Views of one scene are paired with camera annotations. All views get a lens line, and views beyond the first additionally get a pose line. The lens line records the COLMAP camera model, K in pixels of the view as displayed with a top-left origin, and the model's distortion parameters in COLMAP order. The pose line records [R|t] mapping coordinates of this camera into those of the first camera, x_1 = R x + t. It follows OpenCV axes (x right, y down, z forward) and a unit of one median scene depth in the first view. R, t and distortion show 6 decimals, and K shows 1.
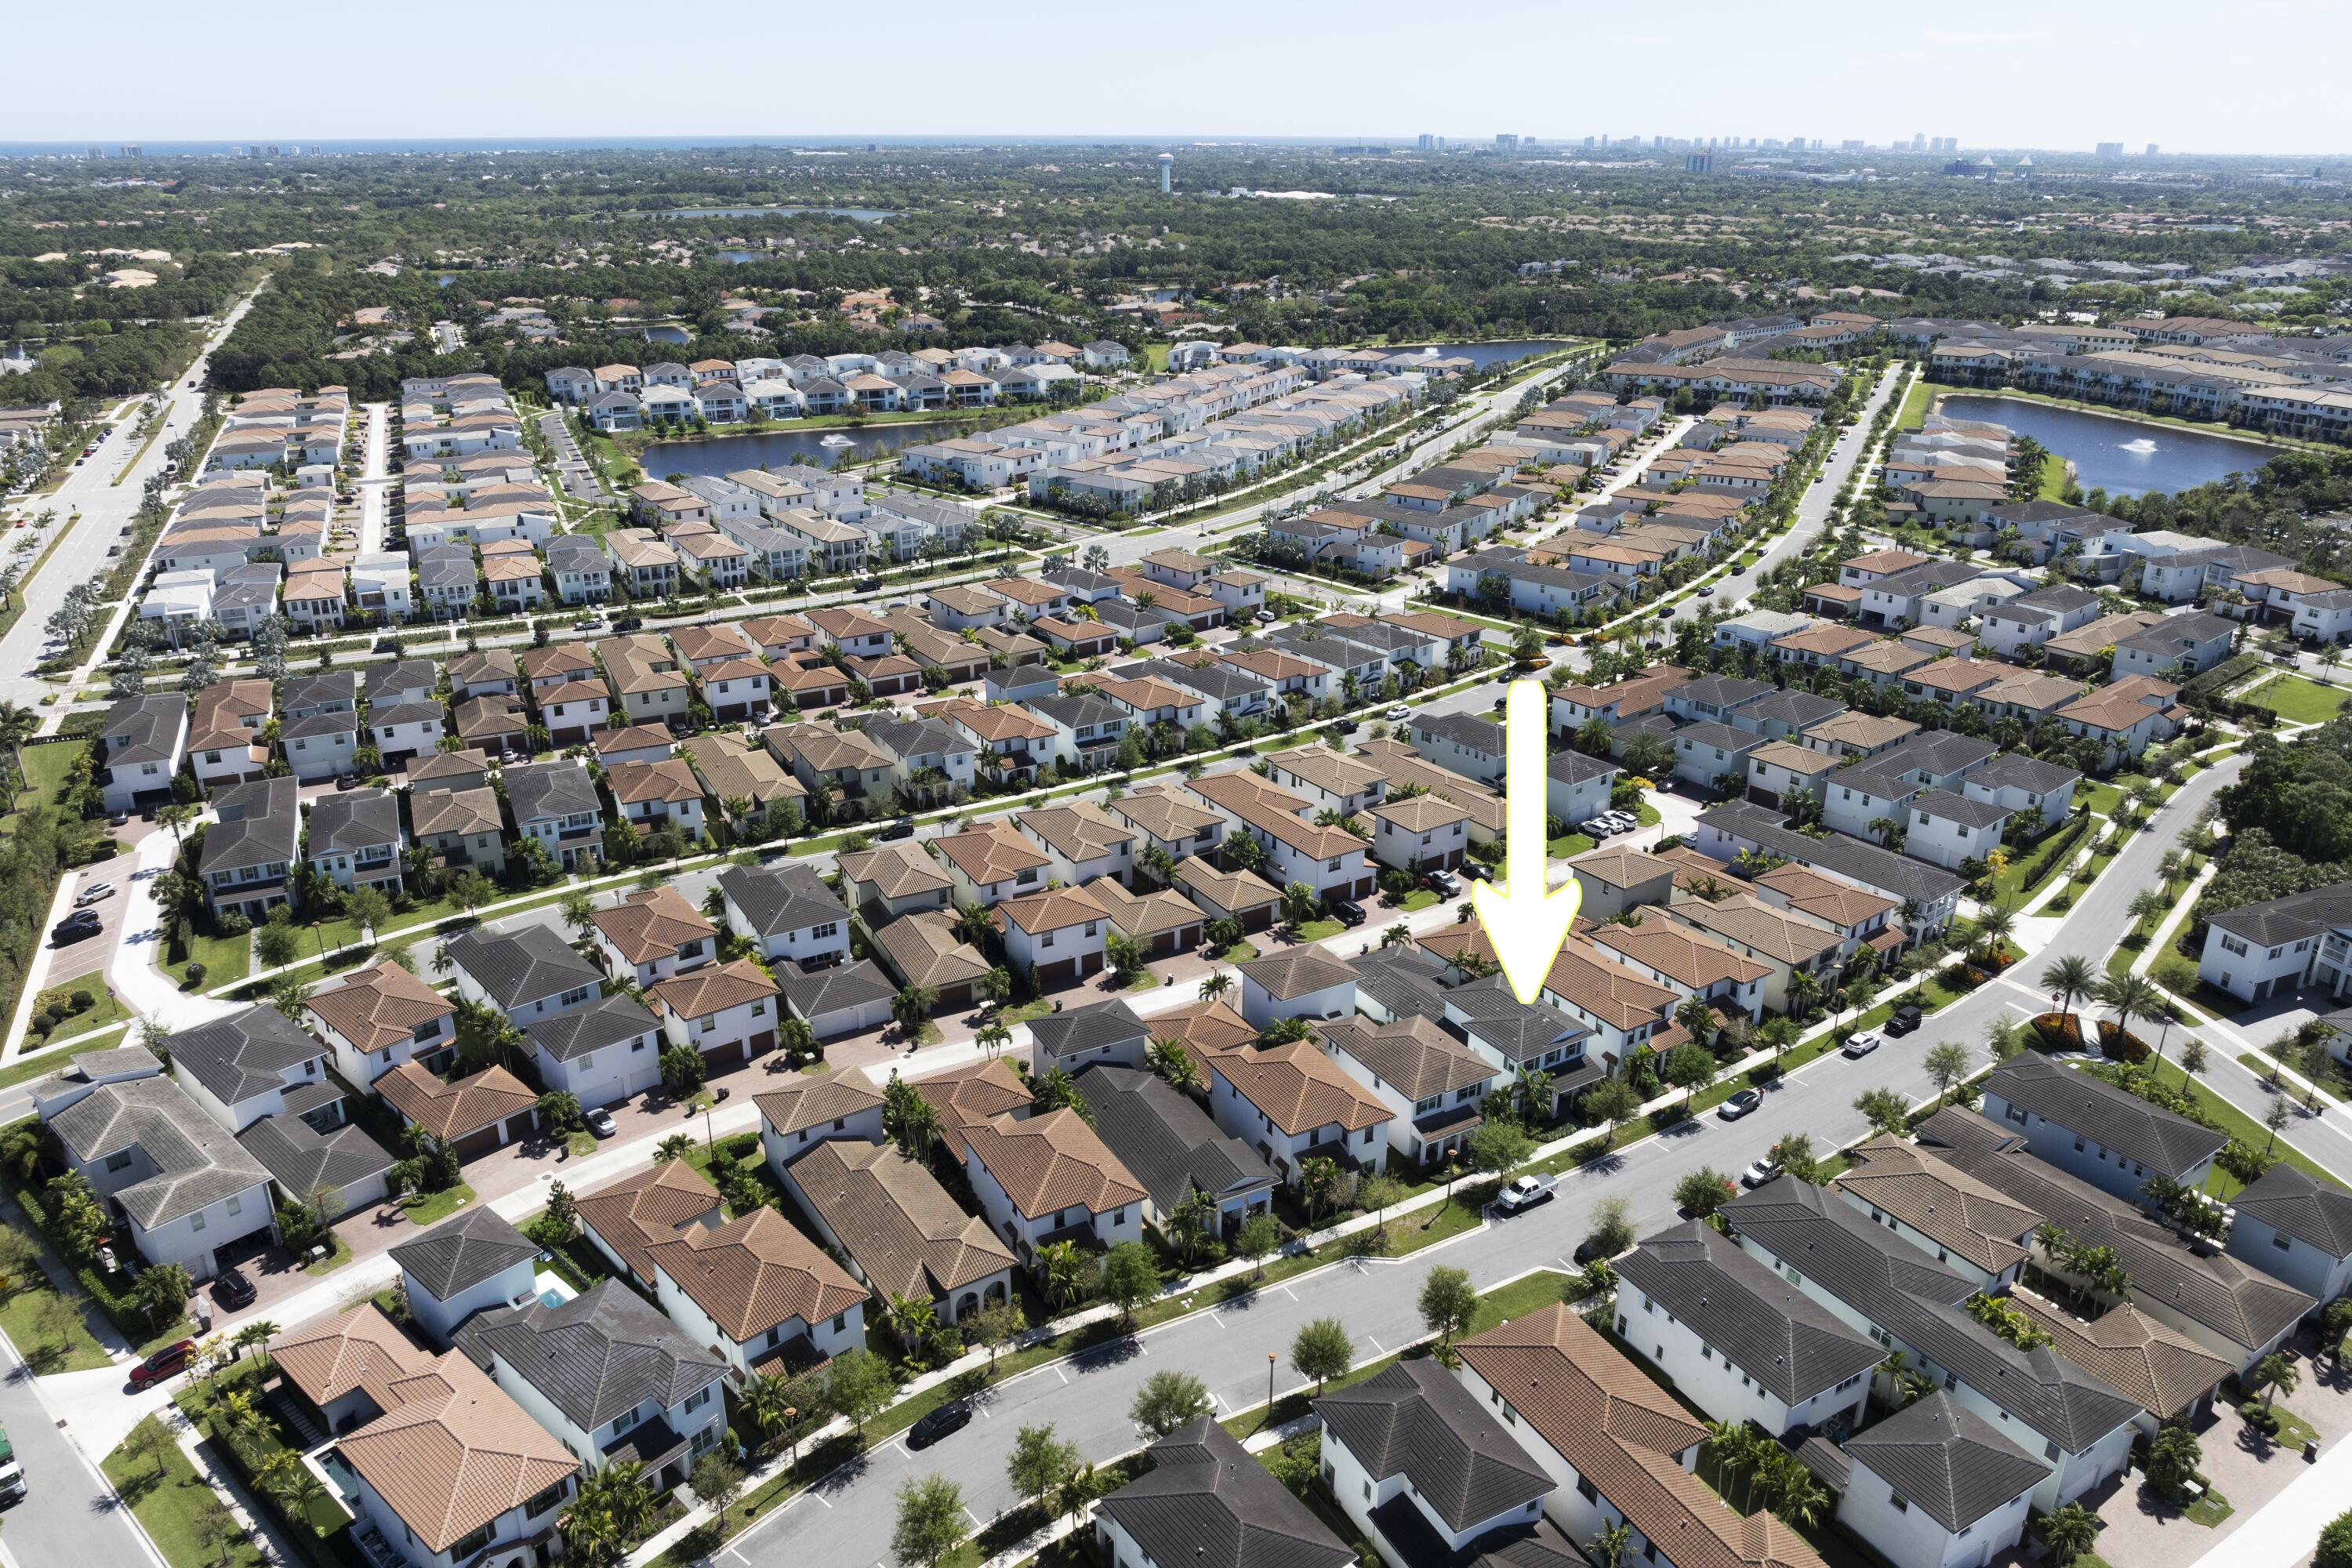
lens RADIAL K [[1812.0, 0, 1173.3], [0, 1812.0, 851.3], [0, 0, 1]] dist [-0.011530, -0.091553]
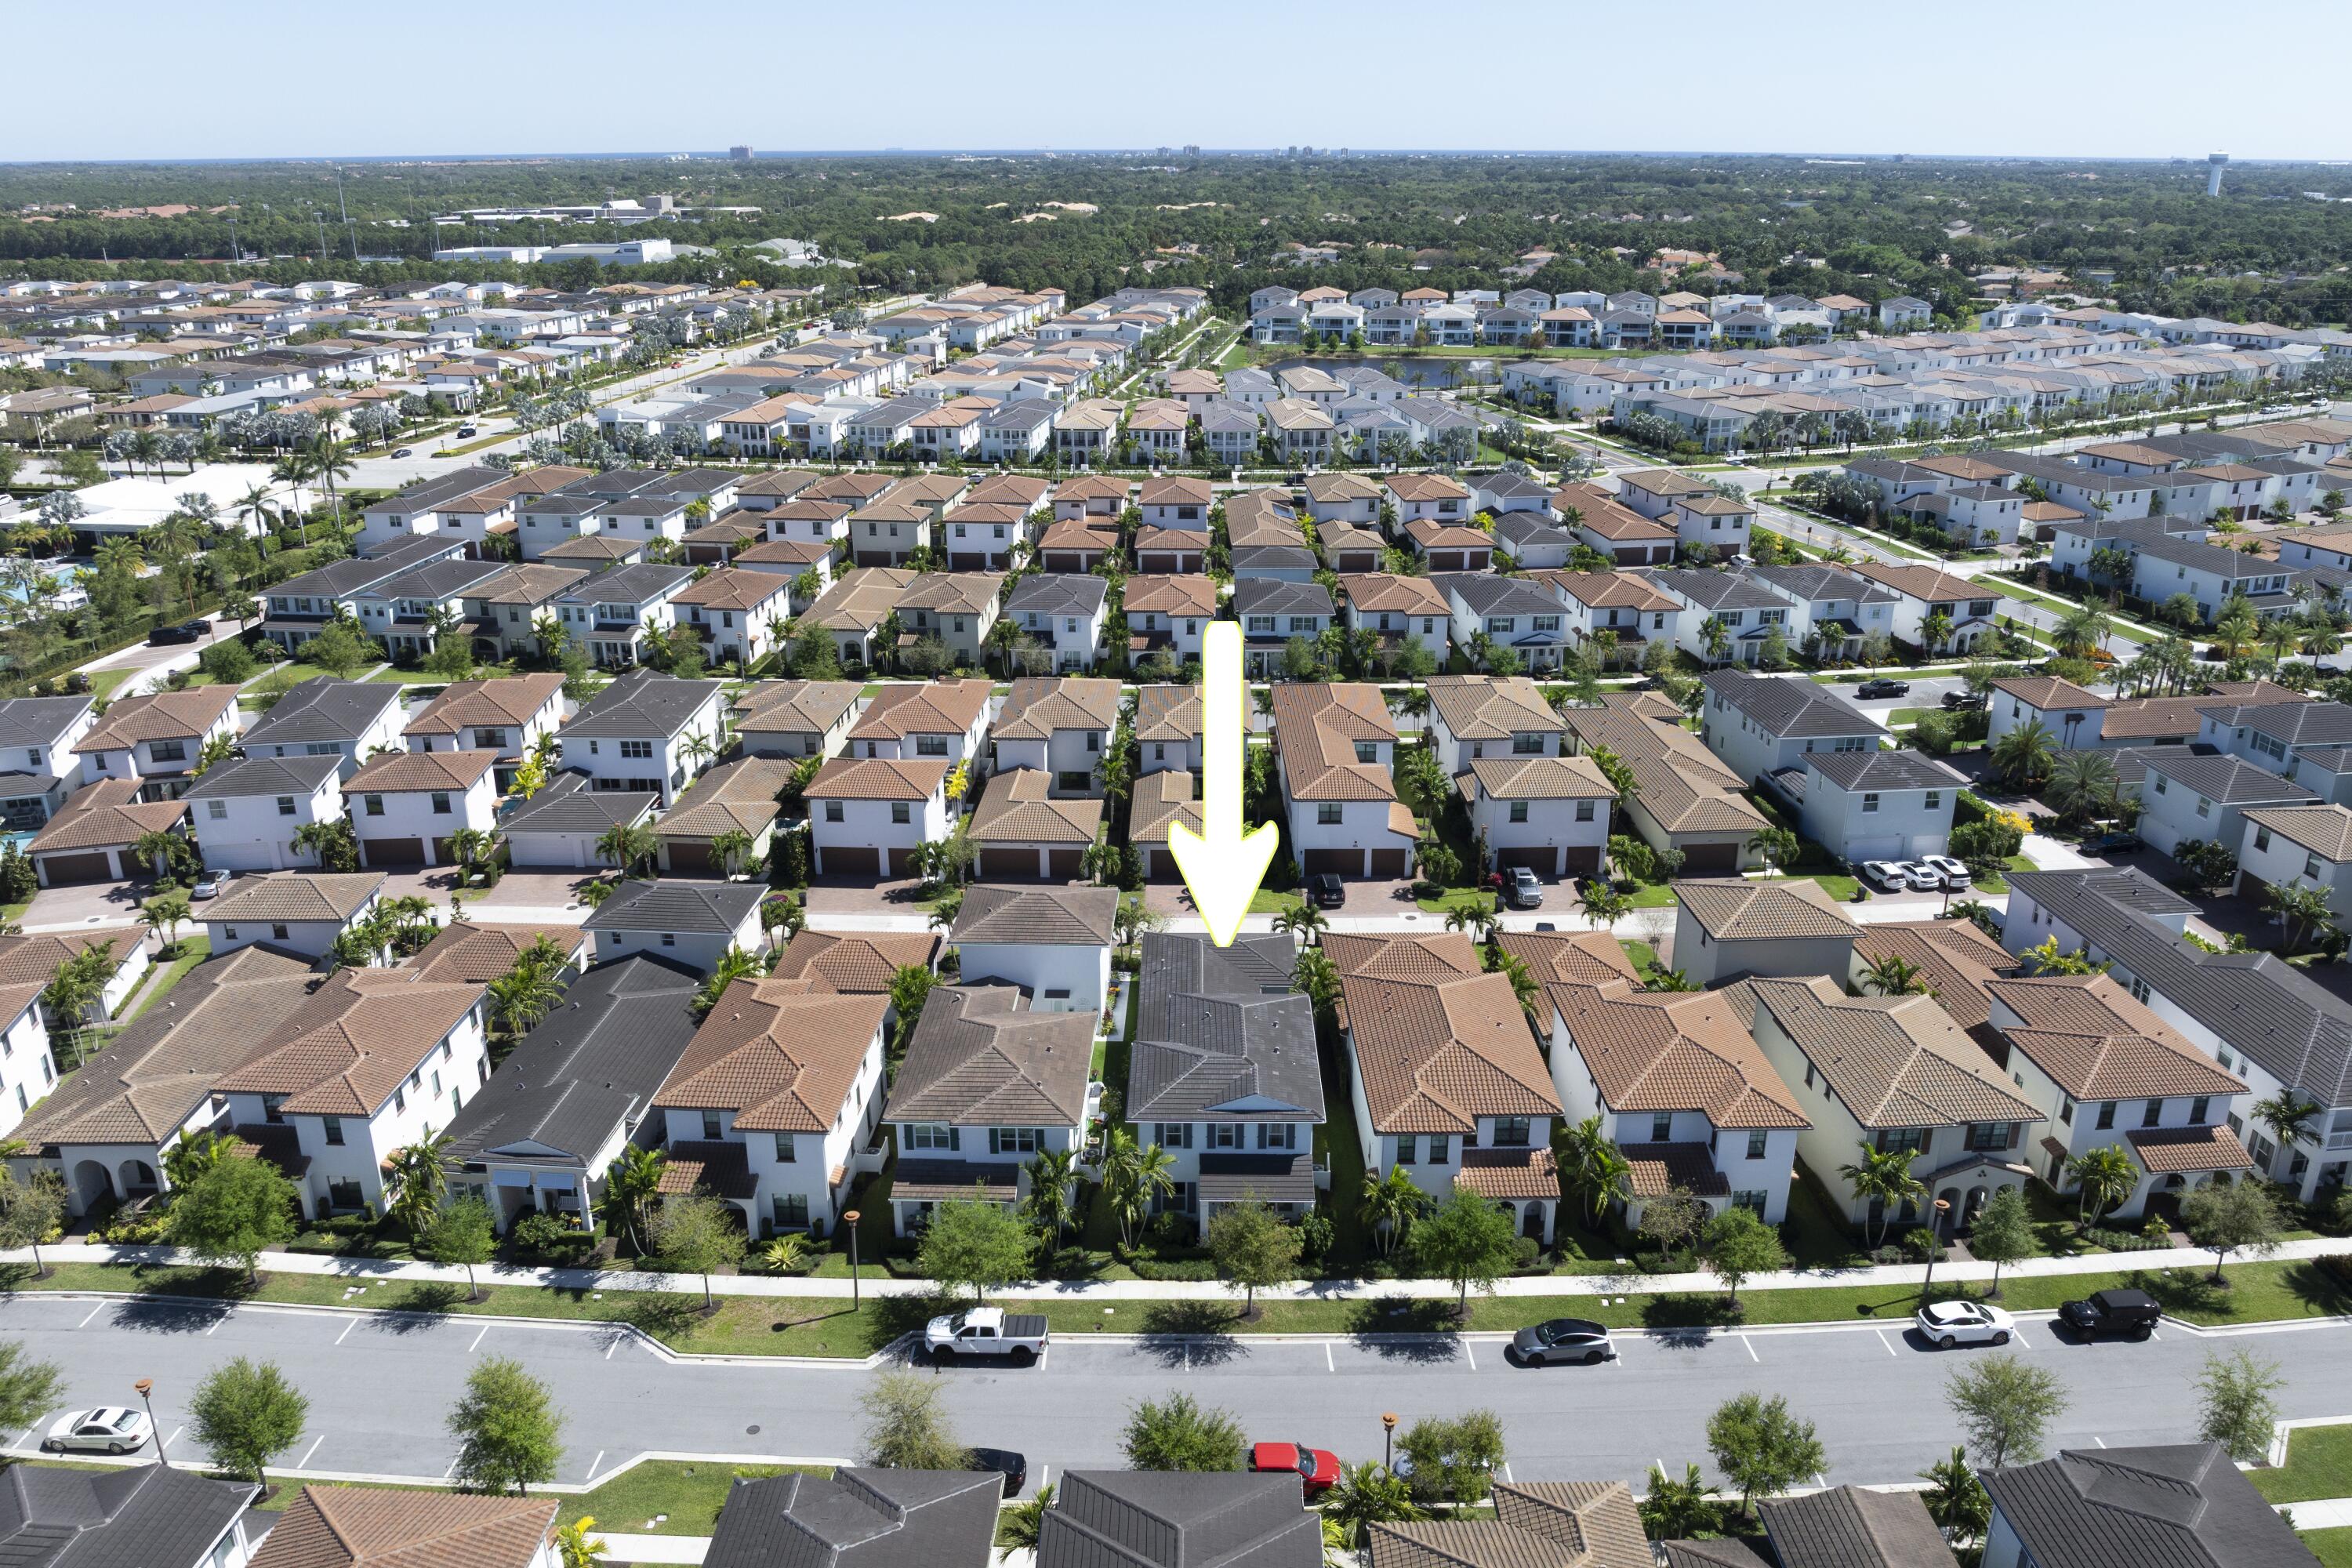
lens RADIAL K [[1812.0, 0, 1173.3], [0, 1812.0, 851.3], [0, 0, 1]] dist [-0.011530, -0.091553]
pose [[0.825848, 0.195882, -0.528777, 0.338385], [-0.215107, 0.976253, 0.025690, 0.013836], [0.521252, 0.092527, 0.848372, 0.376504]]
